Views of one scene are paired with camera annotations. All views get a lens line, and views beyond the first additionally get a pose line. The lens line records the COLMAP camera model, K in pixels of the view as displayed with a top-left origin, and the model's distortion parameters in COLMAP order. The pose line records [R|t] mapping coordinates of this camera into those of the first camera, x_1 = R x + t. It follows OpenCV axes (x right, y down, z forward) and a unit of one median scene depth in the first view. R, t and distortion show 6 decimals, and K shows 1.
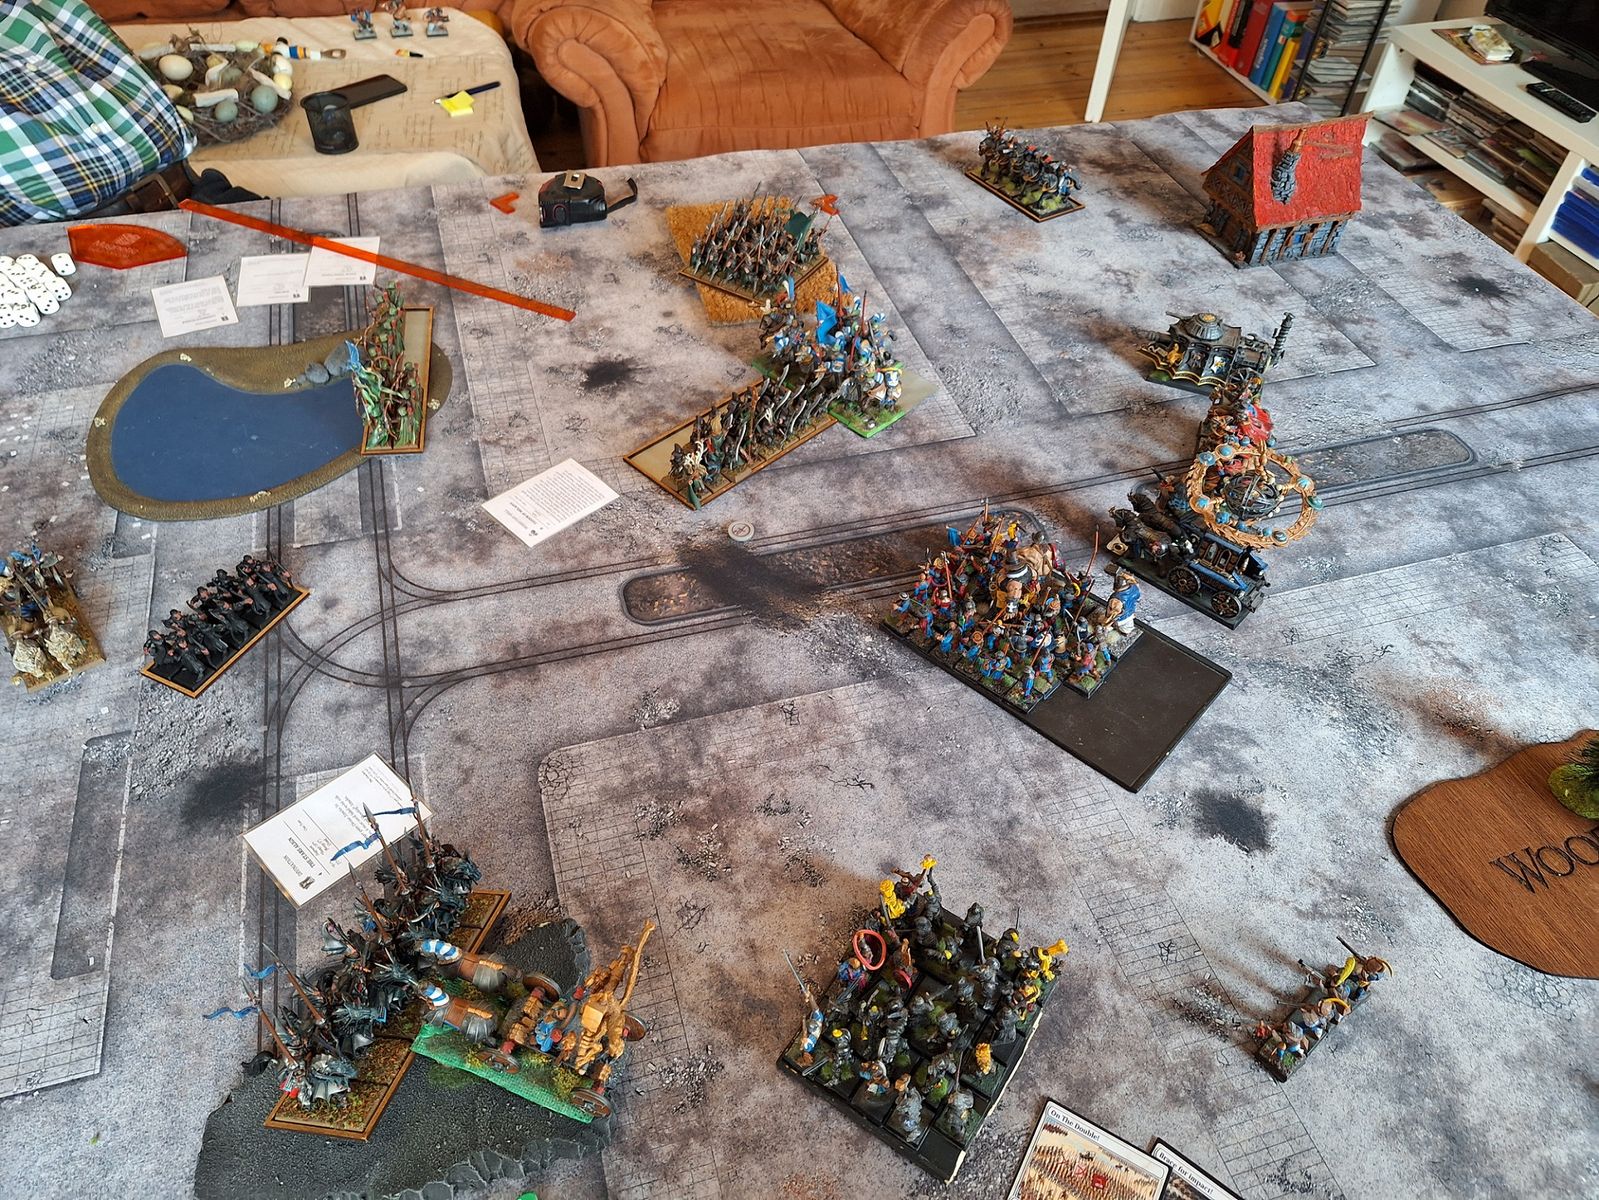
lens RADIAL K [[1119.9, 0, 809.2], [0, 1119.9, 625.8], [0, 0, 1]] dist [0.066019, -0.086219]
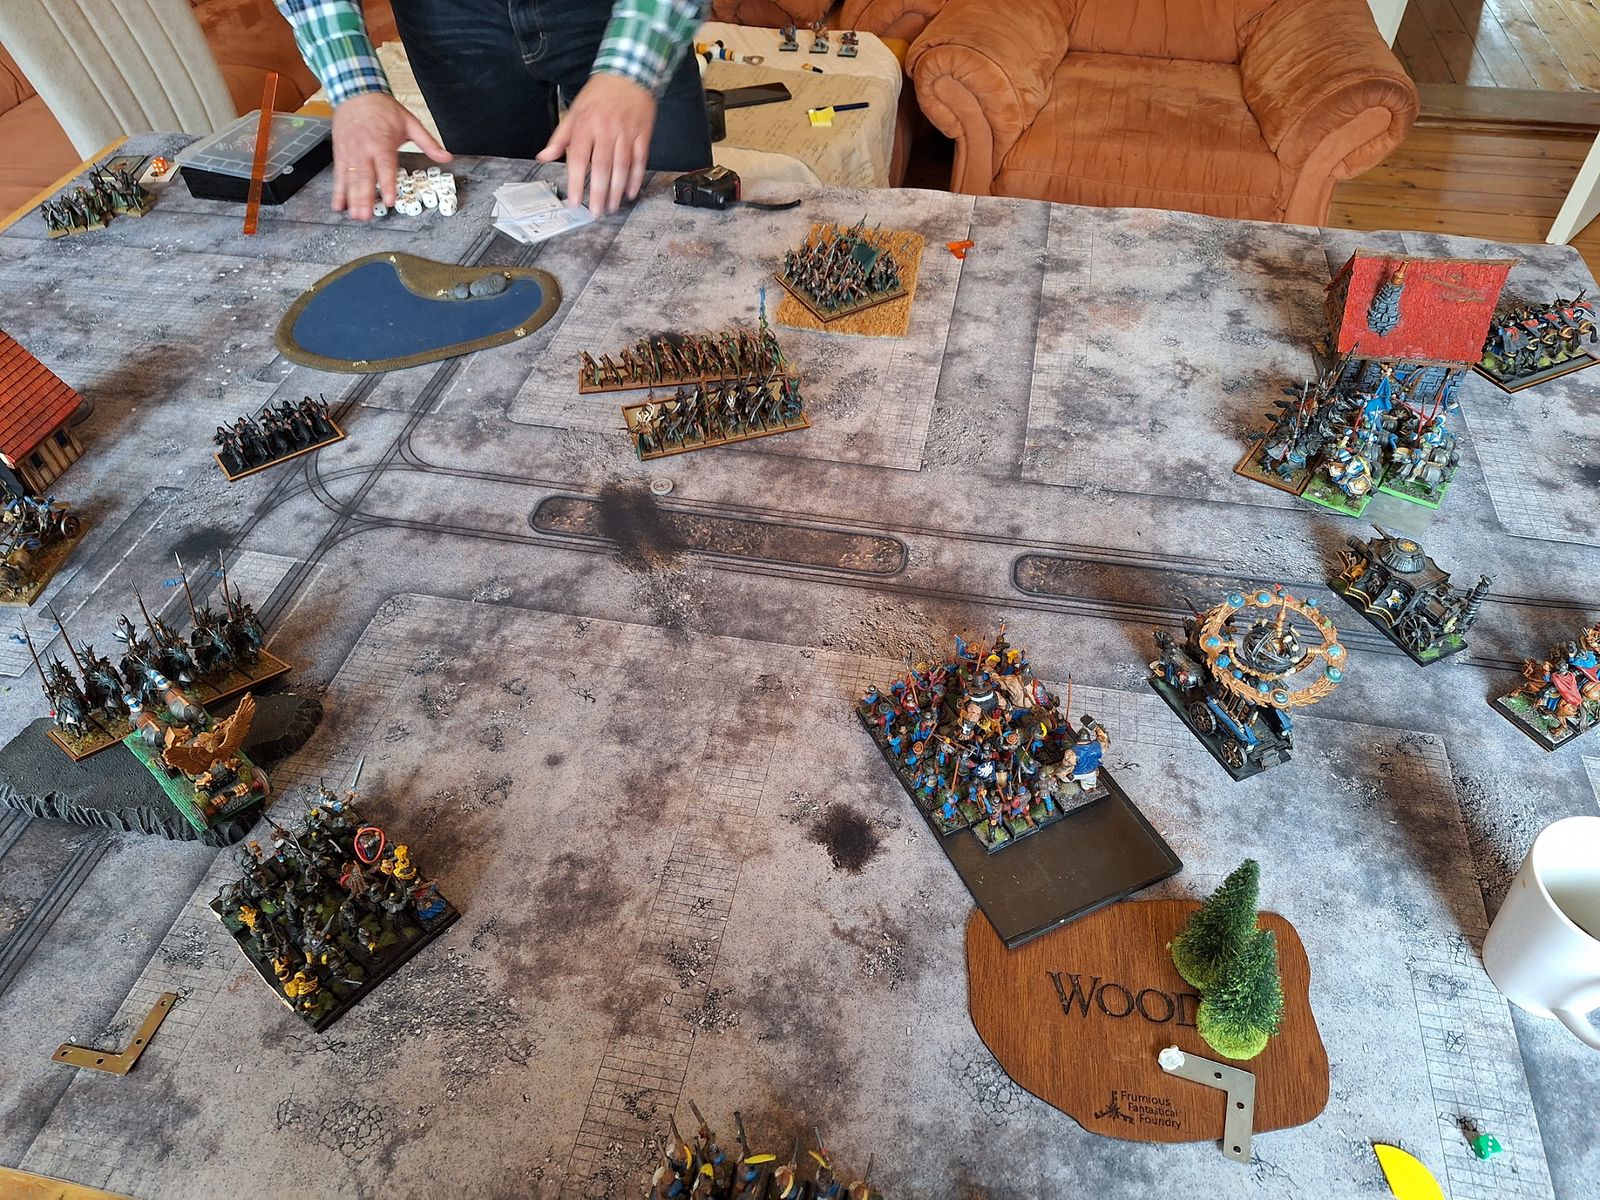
lens RADIAL K [[1120.6, 0, 809.7], [0, 1120.6, 625.8], [0, 0, 1]] dist [0.066019, -0.086219]
pose [[0.878170, 0.310031, -0.364278, 0.474505], [-0.319136, 0.947001, 0.036629, -0.034335], [0.356328, 0.084088, 0.930570, -0.018959]]
